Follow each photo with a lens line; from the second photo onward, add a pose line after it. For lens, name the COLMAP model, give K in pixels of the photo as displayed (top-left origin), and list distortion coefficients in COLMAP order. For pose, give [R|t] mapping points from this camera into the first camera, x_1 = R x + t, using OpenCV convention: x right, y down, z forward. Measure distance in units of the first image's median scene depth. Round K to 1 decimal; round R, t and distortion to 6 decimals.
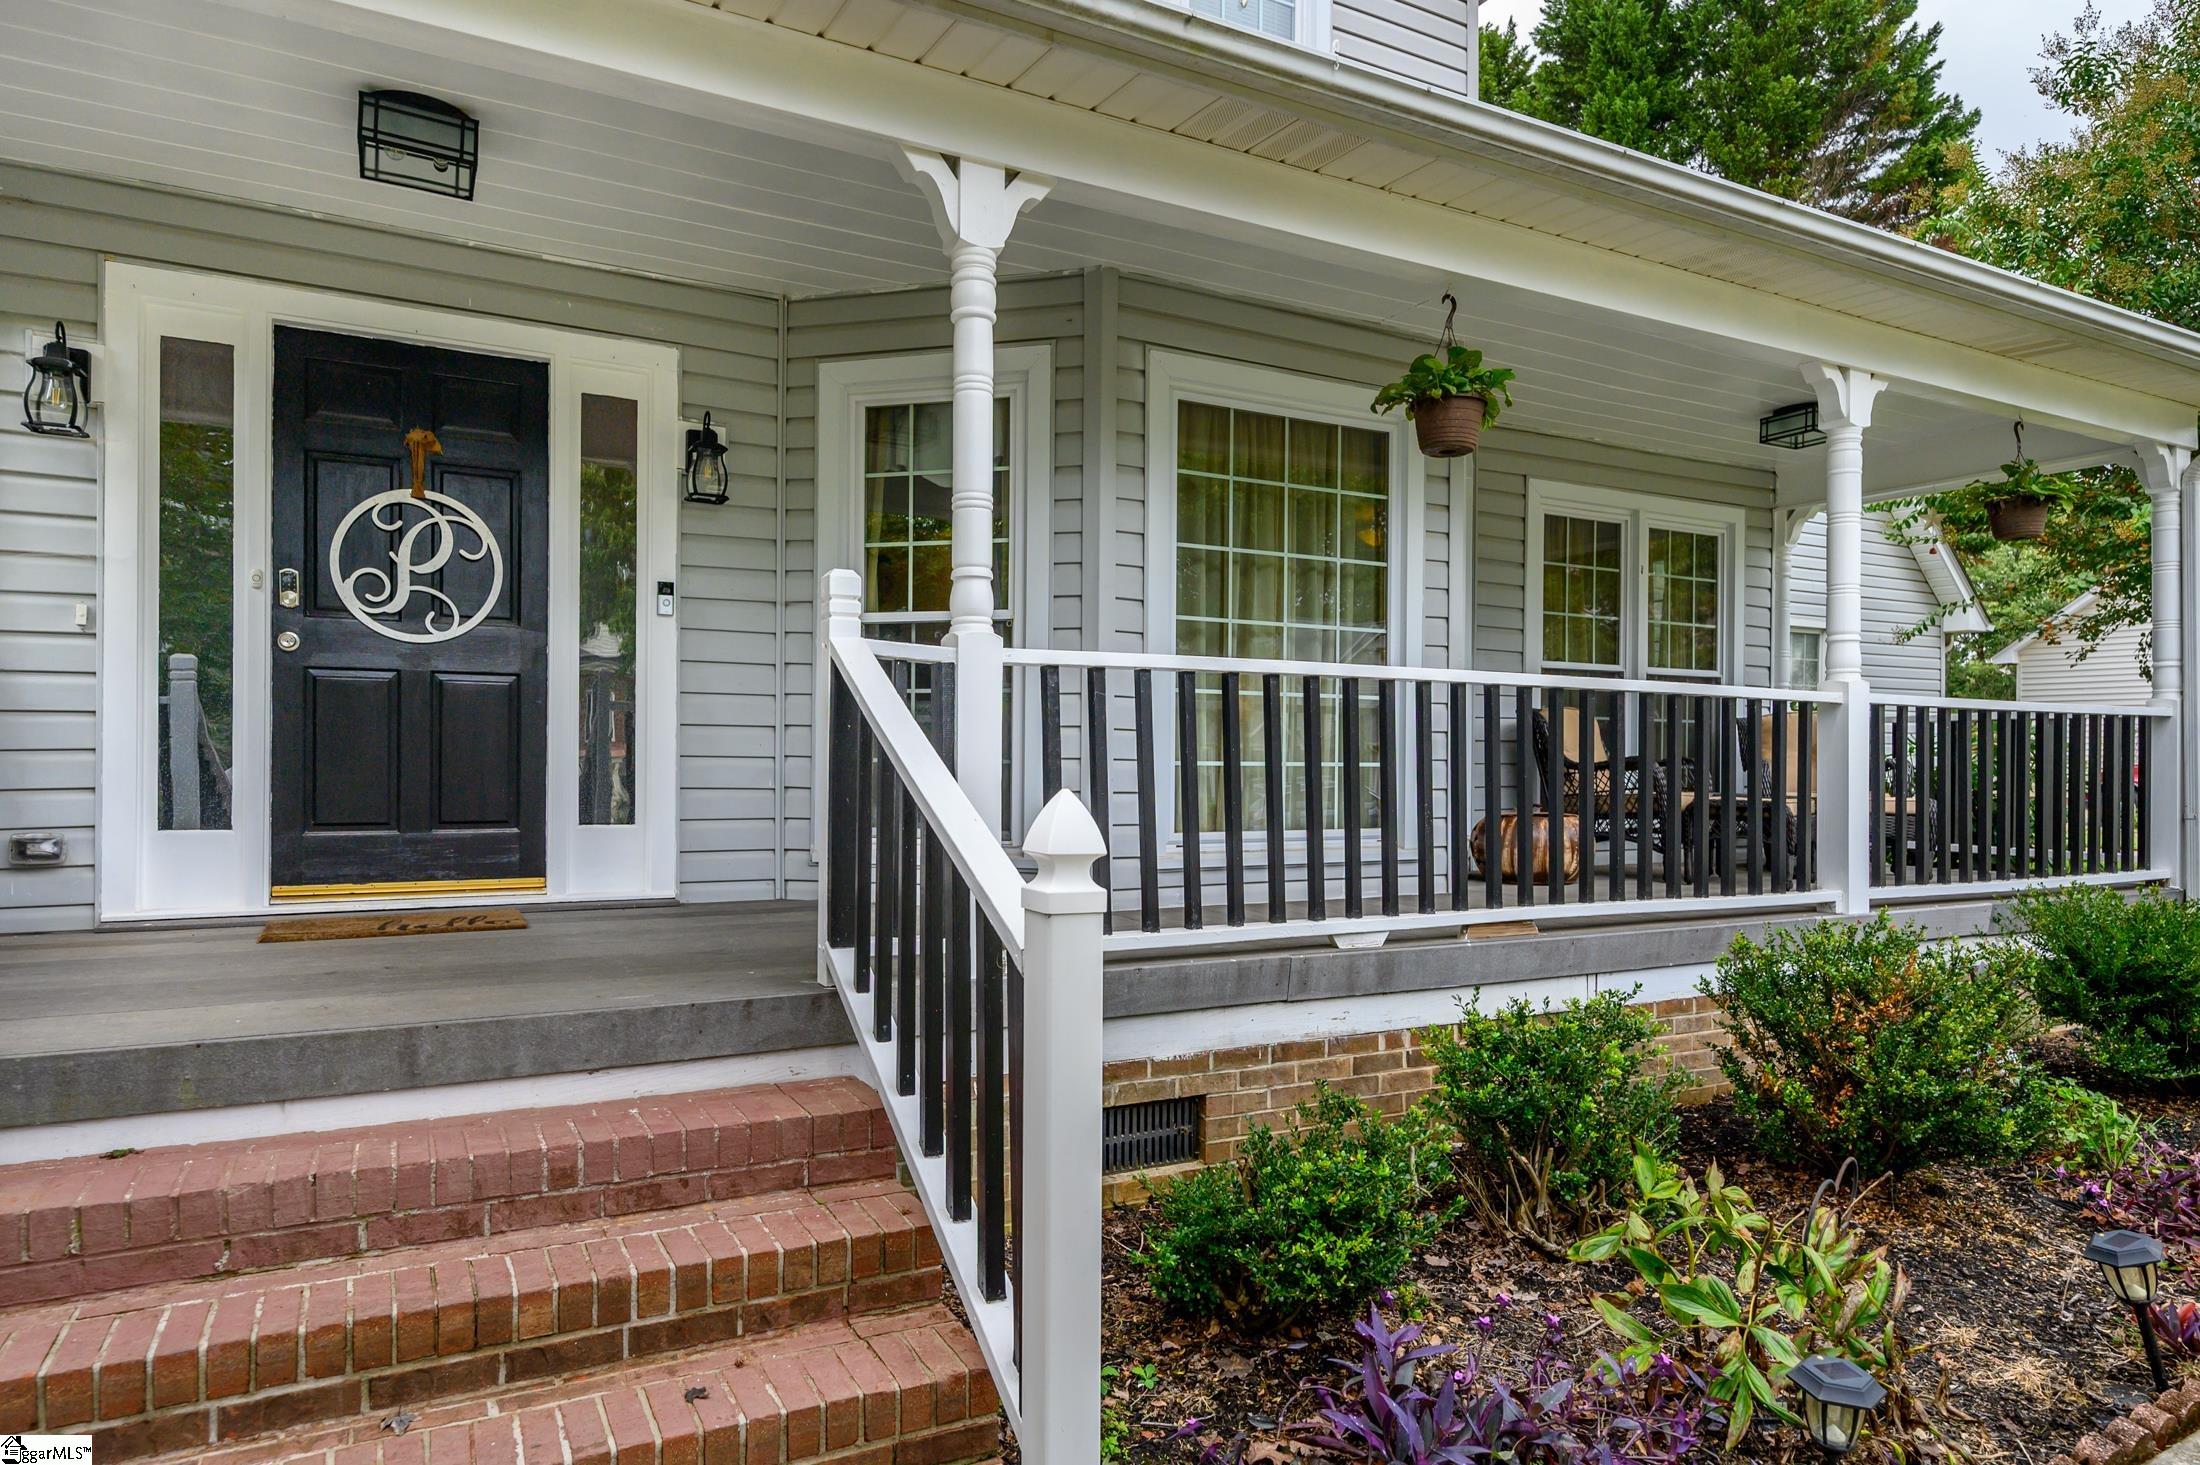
lens RADIAL K [[1280.0, 0, 1099.5], [0, 1280.0, 738.5], [0, 0, 1]] dist [-0.000917, -0.000278]
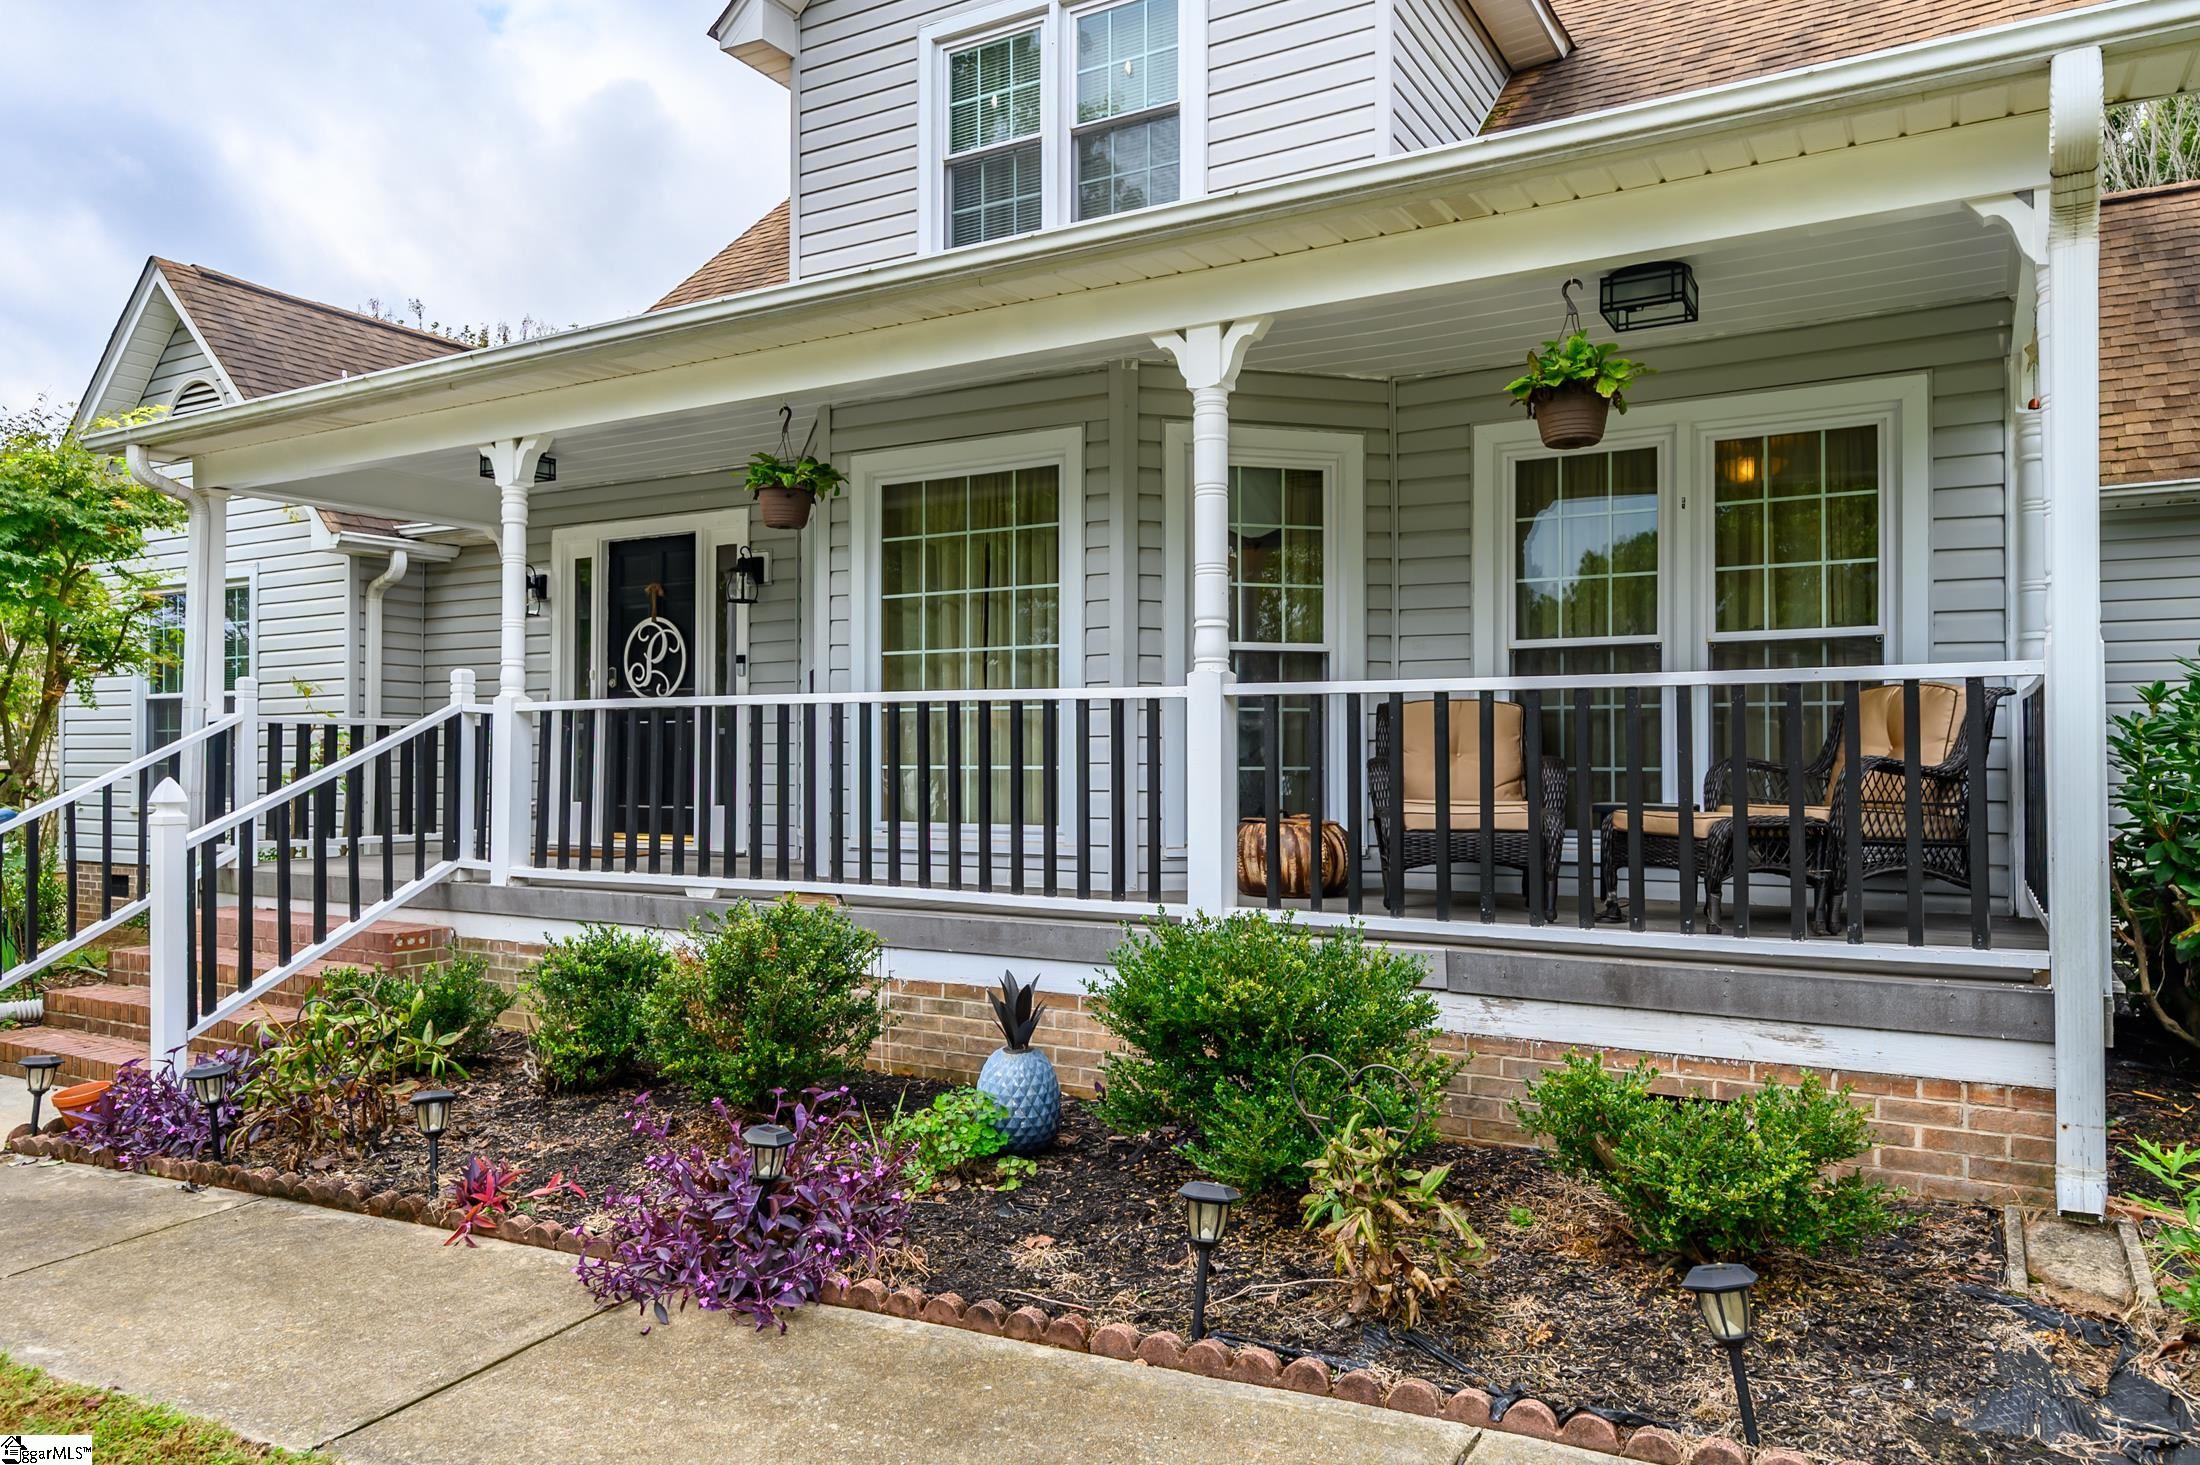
lens RADIAL K [[1495.0, 0, 1100.0], [0, 1495.0, 732.5], [0, 0, 1]] dist [0.001022, 0.000046]
pose [[0.540845, -0.019006, -0.840907, 1.452024], [0.027016, 0.999621, -0.005218, -0.003445], [0.840688, -0.019896, 0.541154, 0.352486]]
